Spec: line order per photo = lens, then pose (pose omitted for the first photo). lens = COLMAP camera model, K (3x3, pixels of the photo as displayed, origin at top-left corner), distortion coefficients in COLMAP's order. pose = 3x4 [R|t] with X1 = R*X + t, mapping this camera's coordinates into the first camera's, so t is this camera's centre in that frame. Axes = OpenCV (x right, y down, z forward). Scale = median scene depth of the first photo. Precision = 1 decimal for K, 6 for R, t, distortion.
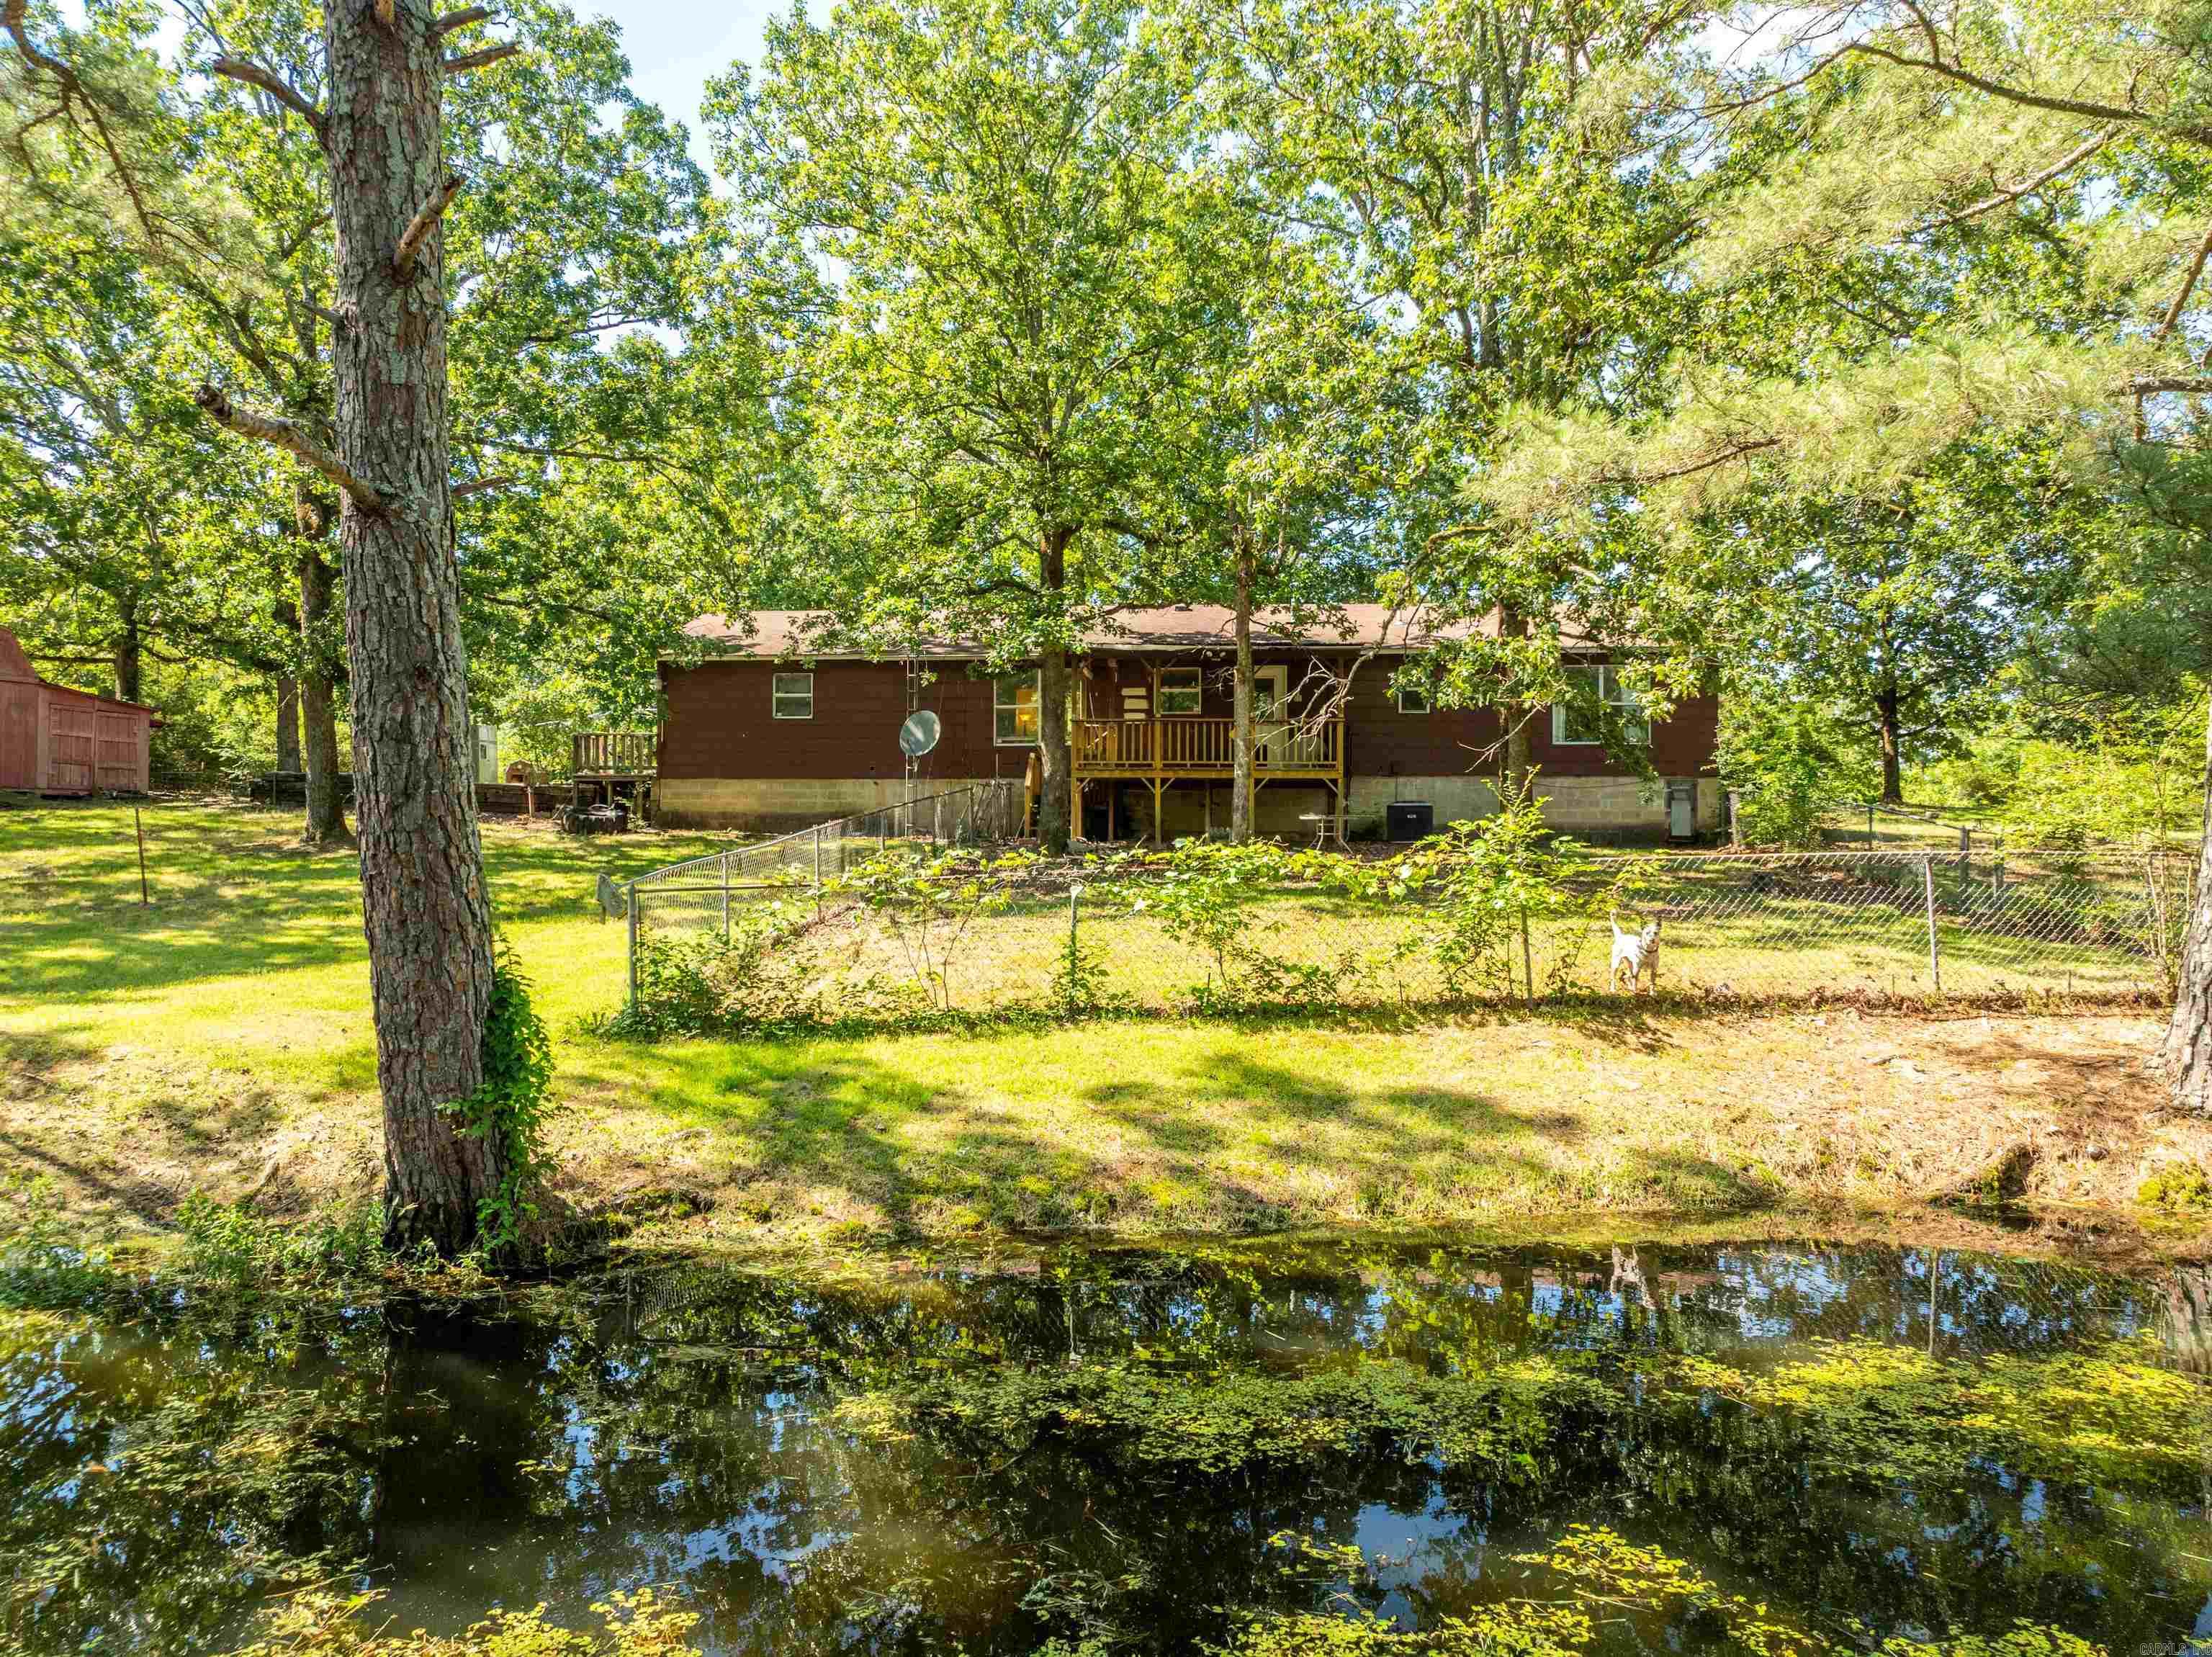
lens RADIAL K [[1550.5, 0, 1113.0], [0, 1550.5, 823.5], [0, 0, 1]] dist [-0.027903, 0.006262]
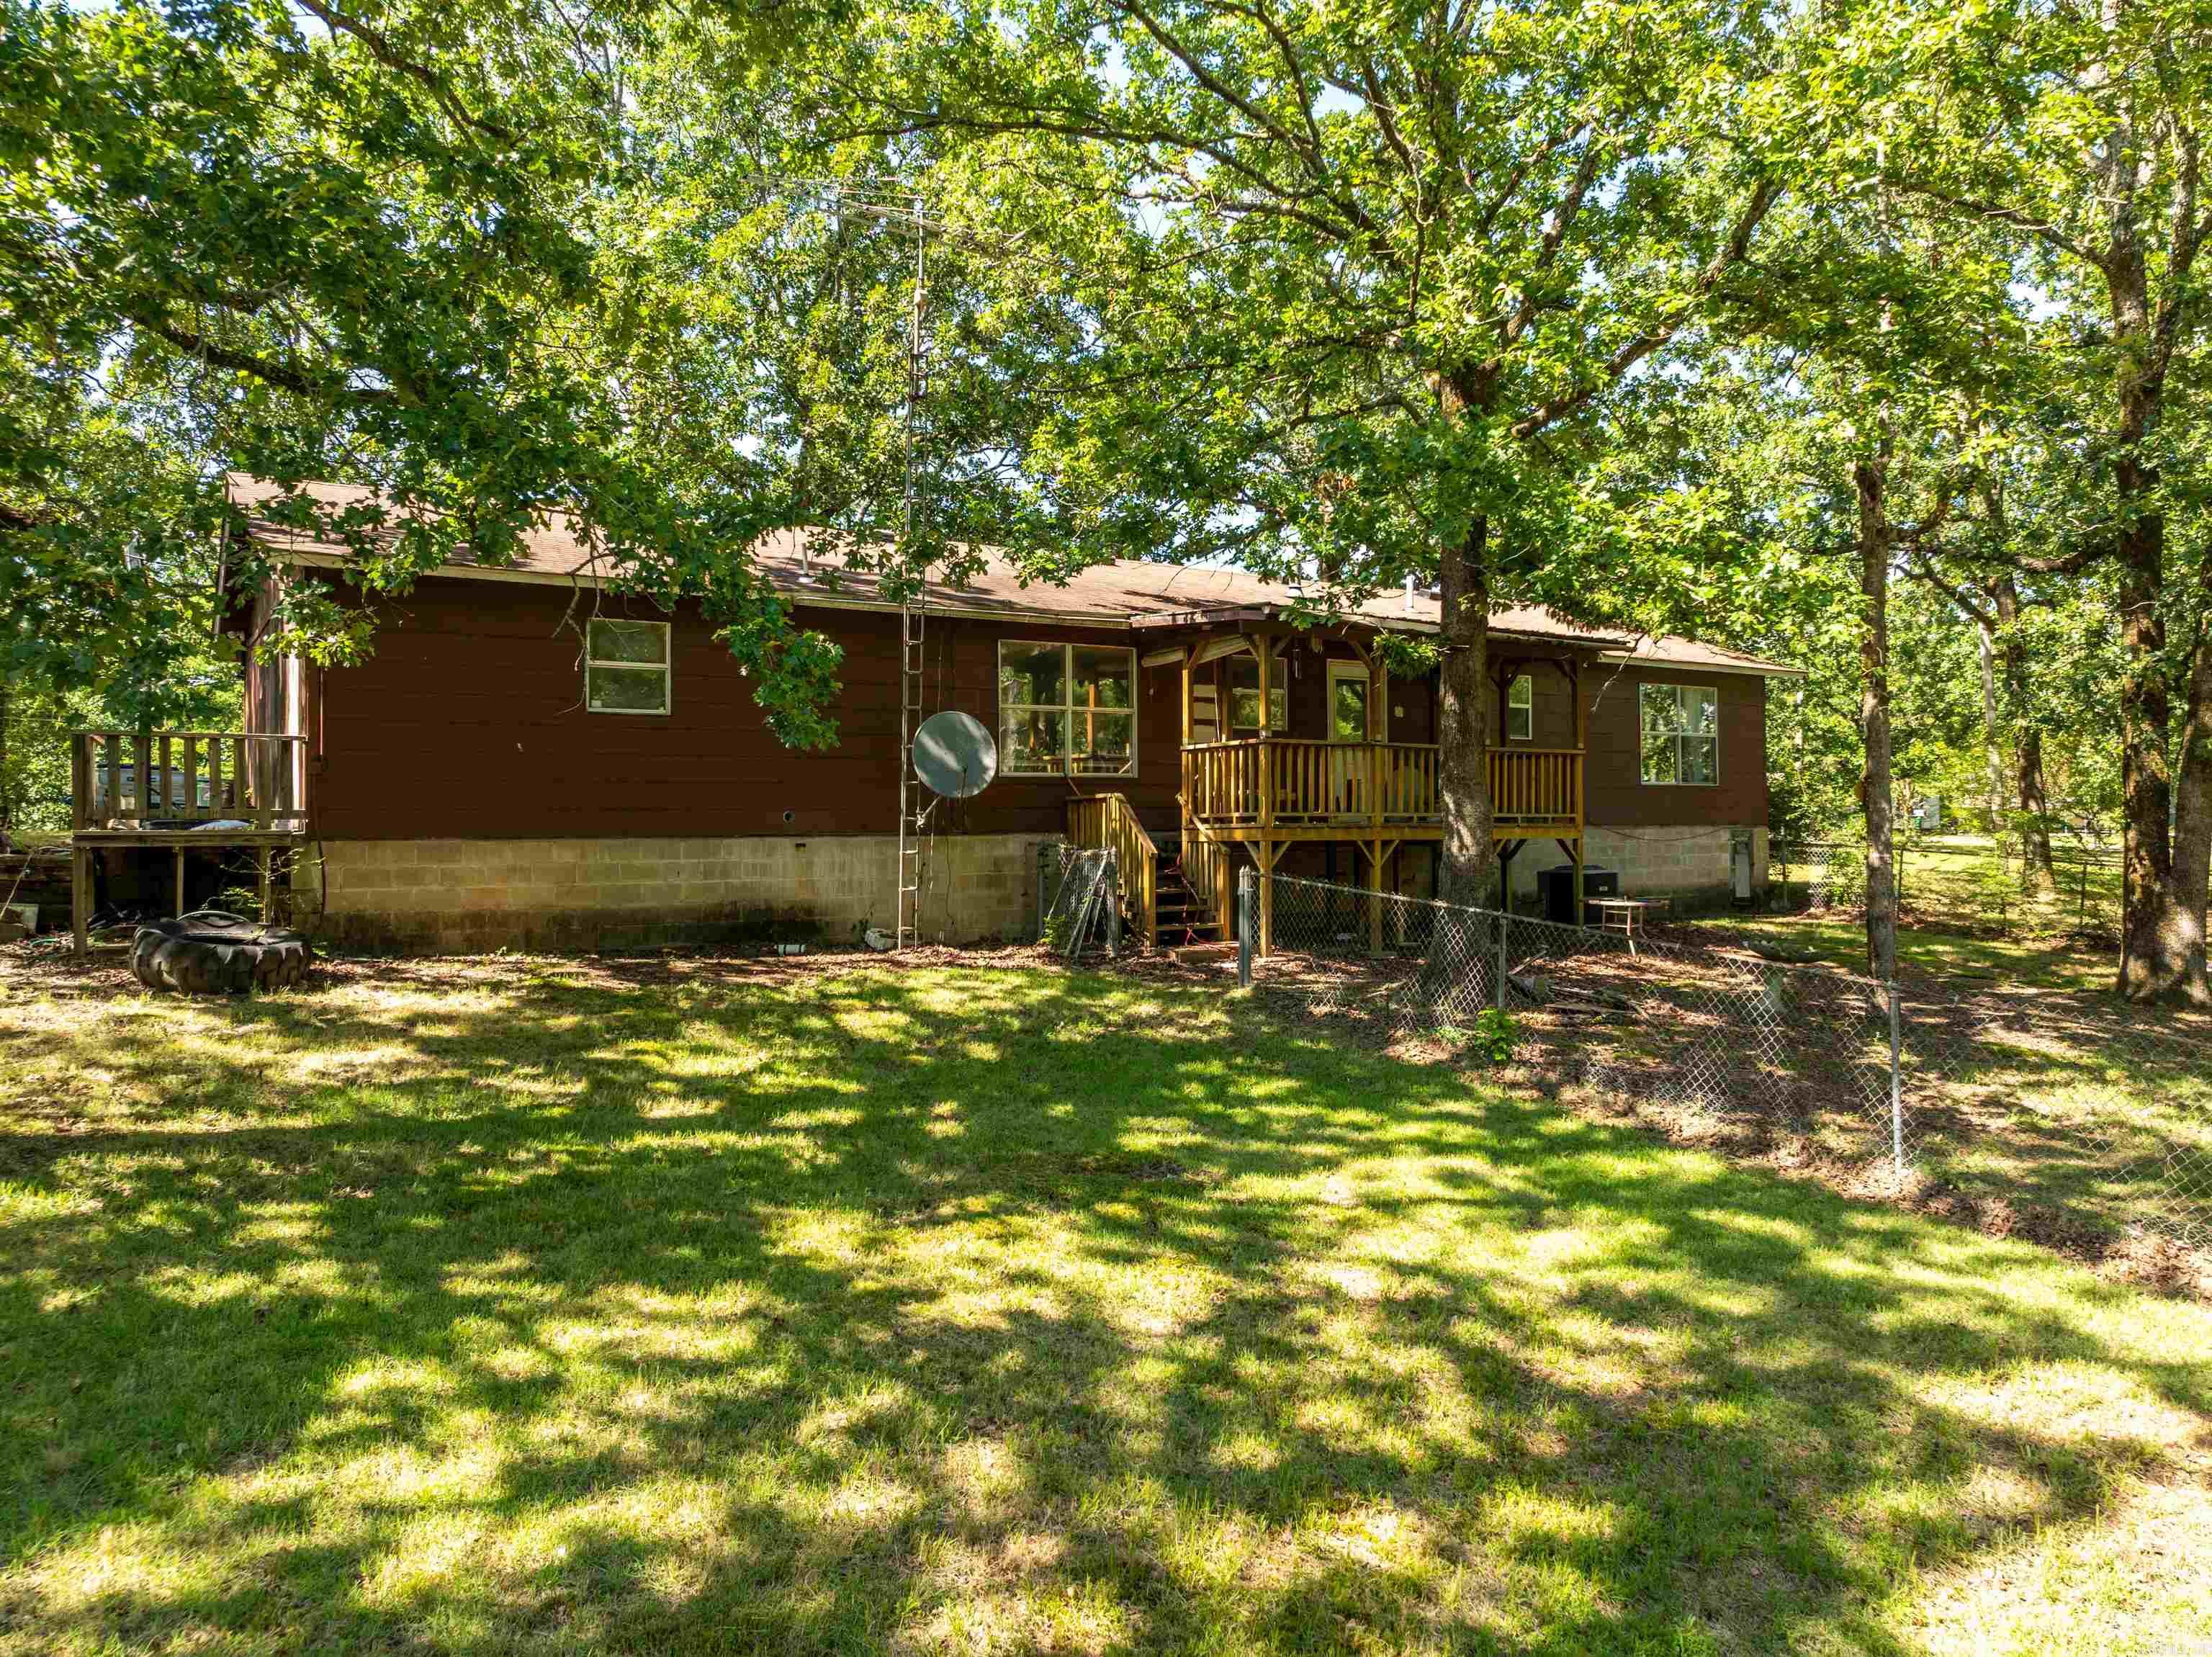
lens RADIAL K [[1550.5, 0, 1113.0], [0, 1550.5, 823.5], [0, 0, 1]] dist [-0.027903, 0.006262]
pose [[0.796359, -0.007584, 0.604777, -0.392454], [0.002053, 0.999950, 0.009836, -0.039658], [-0.604821, -0.006591, 0.796334, 0.547231]]
